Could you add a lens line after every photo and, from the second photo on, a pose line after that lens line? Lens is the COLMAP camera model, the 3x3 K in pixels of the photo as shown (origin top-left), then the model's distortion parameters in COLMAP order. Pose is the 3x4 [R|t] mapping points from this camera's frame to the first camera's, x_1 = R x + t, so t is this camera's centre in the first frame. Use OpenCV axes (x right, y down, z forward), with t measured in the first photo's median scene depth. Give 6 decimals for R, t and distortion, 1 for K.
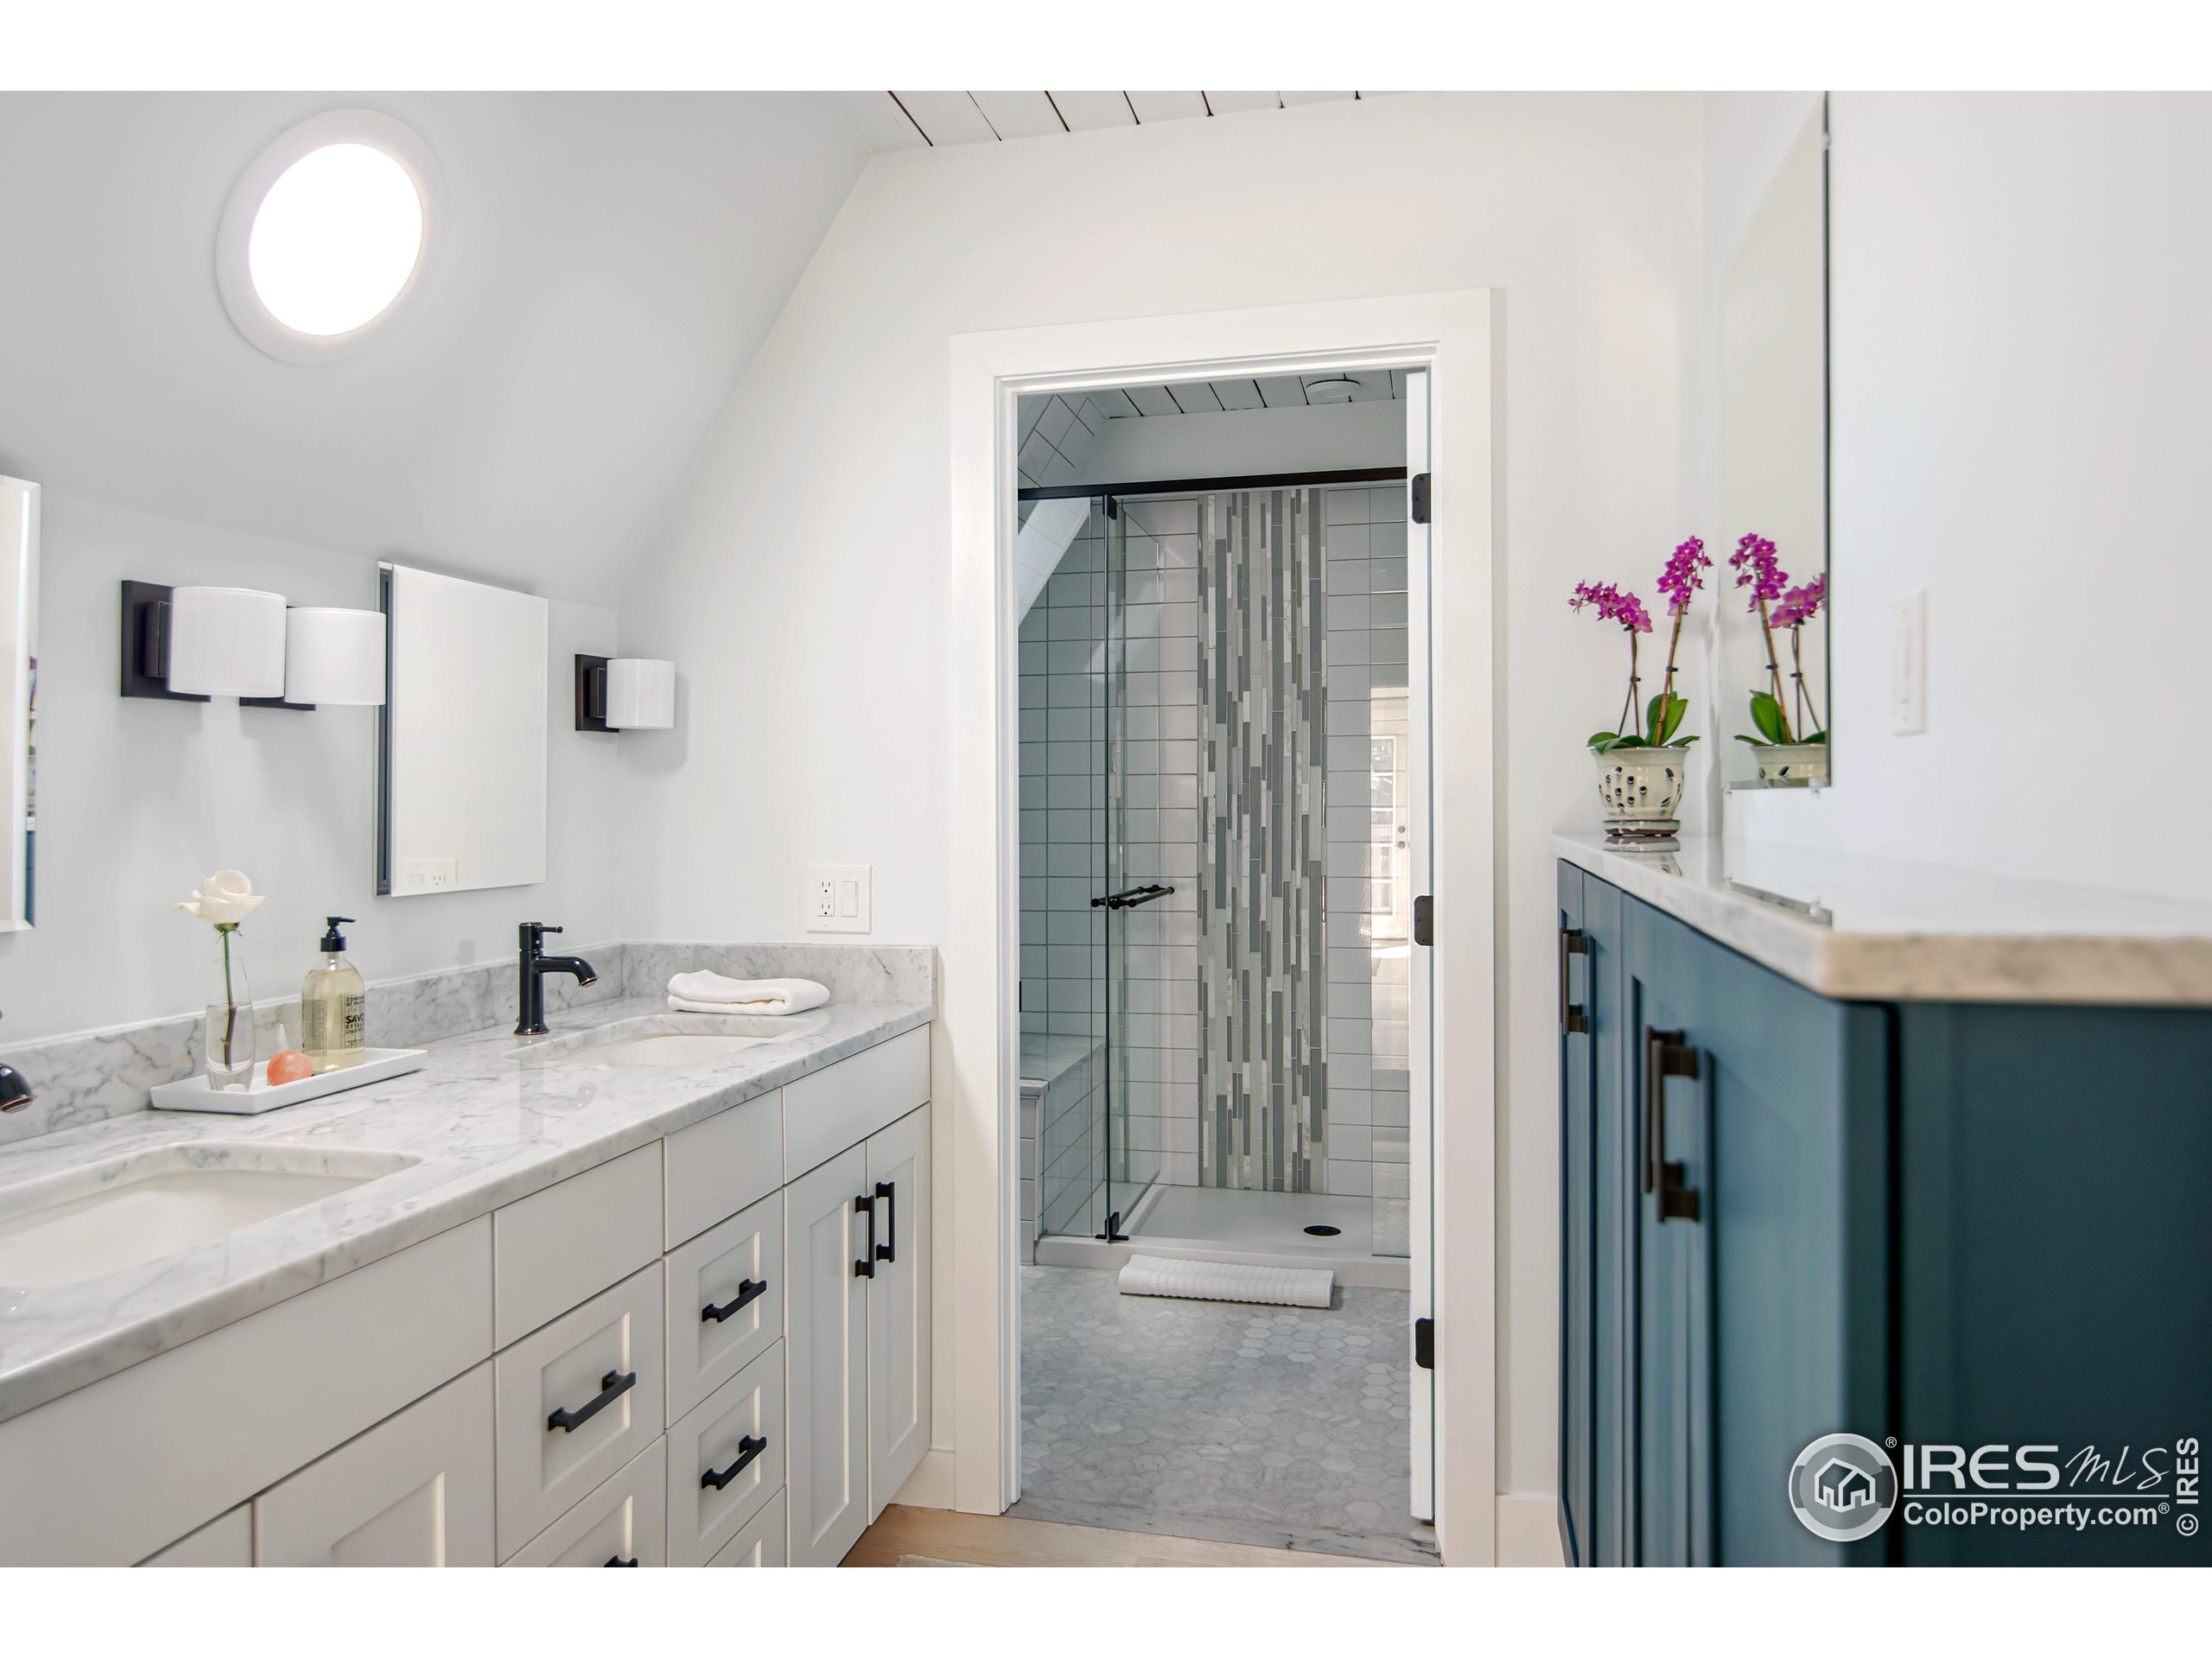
lens RADIAL K [[1450.6, 0, 1106.0], [0, 1450.6, 829.5], [0, 0, 1]] dist [-0.000167, -0.000102]
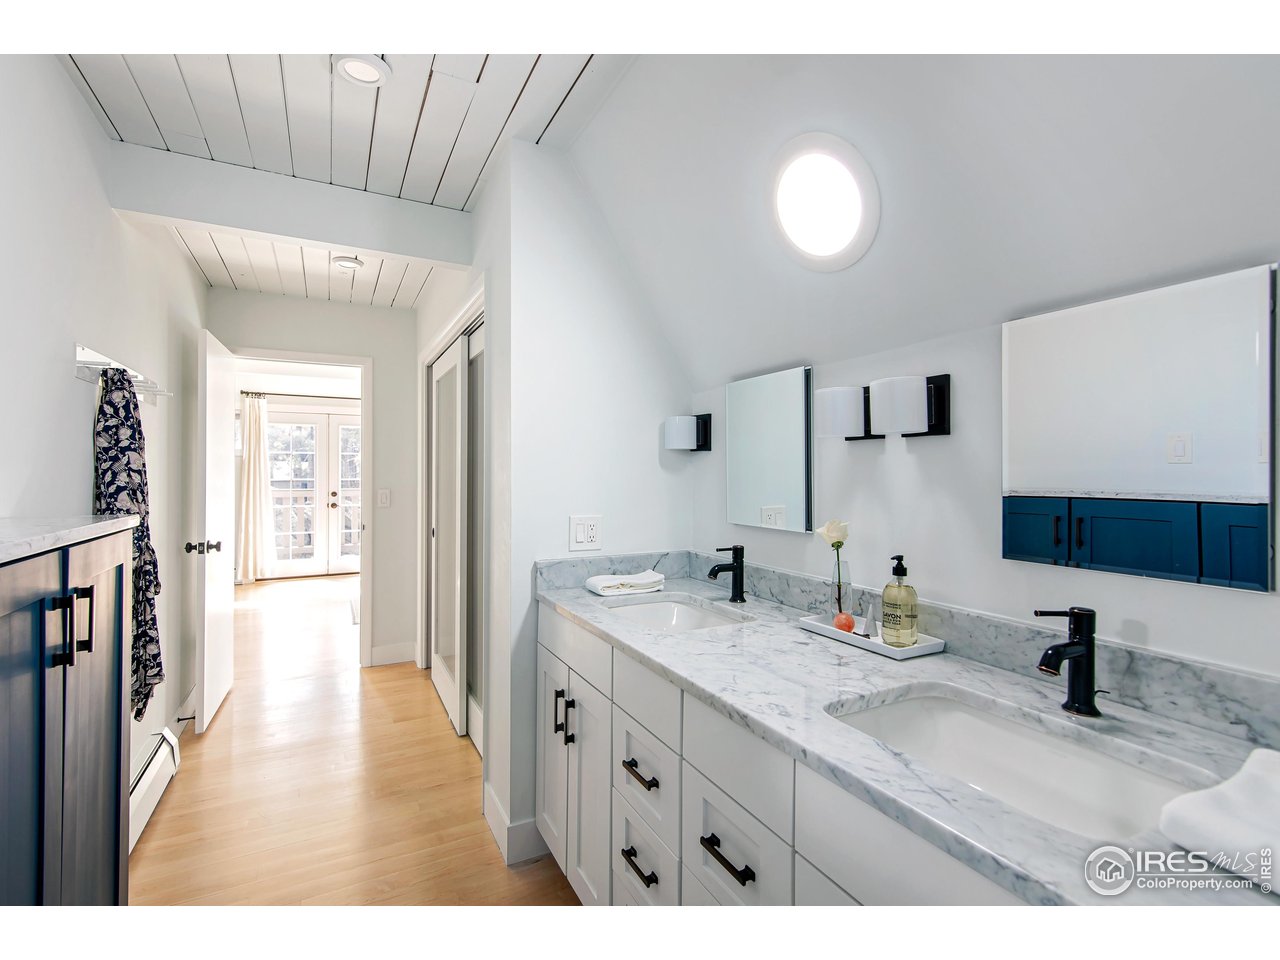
lens RADIAL K [[589.4, 0, 640.0], [0, 589.4, 480.0], [0, 0, 1]] dist [-0.000051, -0.000019]
pose [[-0.754561, 0.010063, -0.656152, 0.168694], [-0.014634, 0.999376, 0.032156, -0.049713], [0.656066, 0.033866, -0.753943, 1.350292]]
